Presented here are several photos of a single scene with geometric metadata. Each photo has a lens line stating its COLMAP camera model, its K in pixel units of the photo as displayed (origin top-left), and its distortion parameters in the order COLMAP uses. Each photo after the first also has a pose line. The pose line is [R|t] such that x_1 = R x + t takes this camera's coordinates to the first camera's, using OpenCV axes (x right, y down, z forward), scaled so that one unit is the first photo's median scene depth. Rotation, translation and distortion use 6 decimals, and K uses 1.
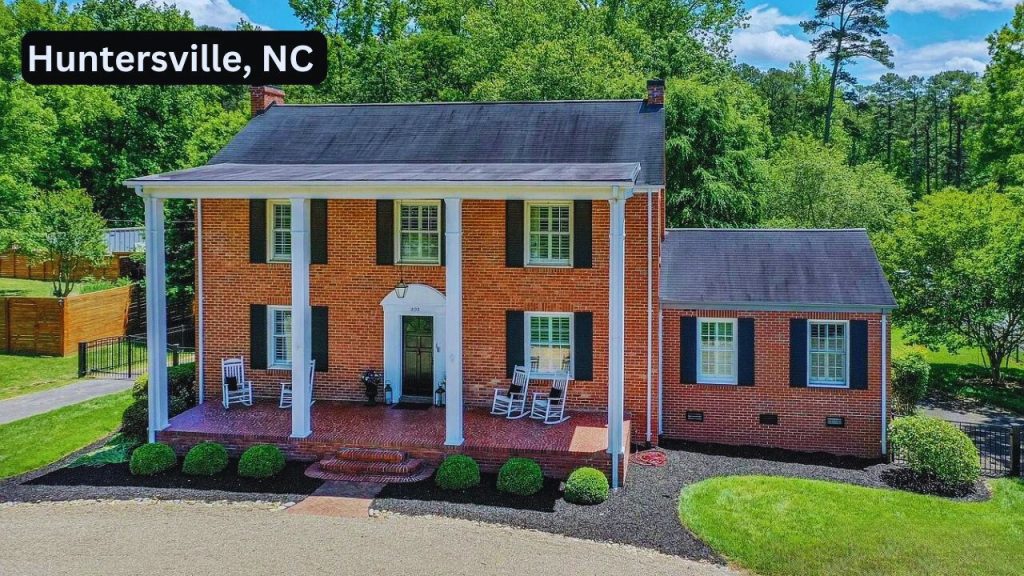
lens RADIAL K [[991.4, 0, 511.7], [0, 991.4, 236.3], [0, 0, 1]] dist [0.005240, 0.028040]
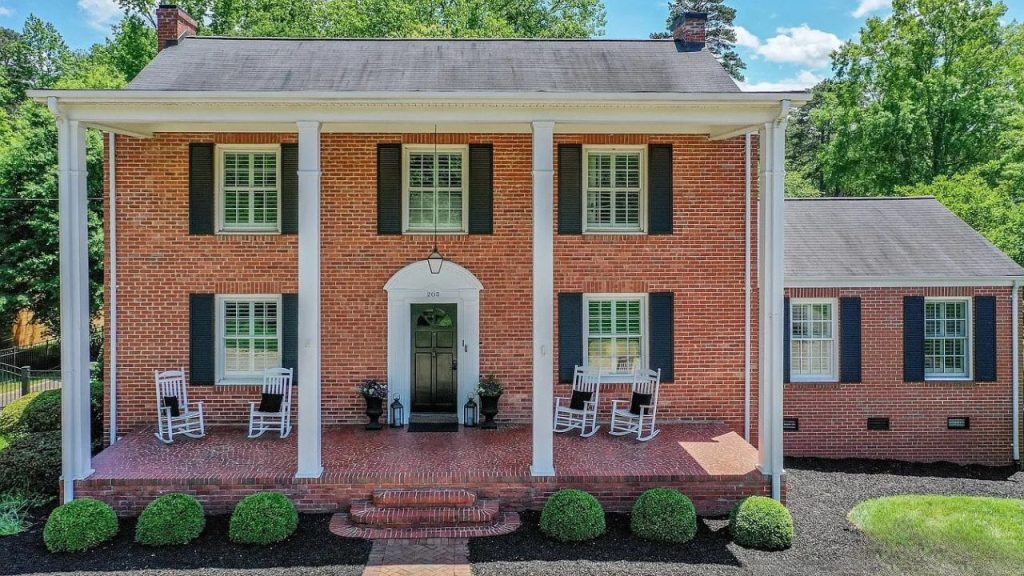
lens RADIAL K [[991.4, 0, 511.7], [0, 991.4, 236.3], [0, 0, 1]] dist [0.005240, 0.028040]
pose [[0.977943, -0.005241, 0.208805, -0.196898], [0.012078, 0.999431, -0.031482, 0.055649], [-0.208522, 0.033309, 0.977450, 0.277237]]
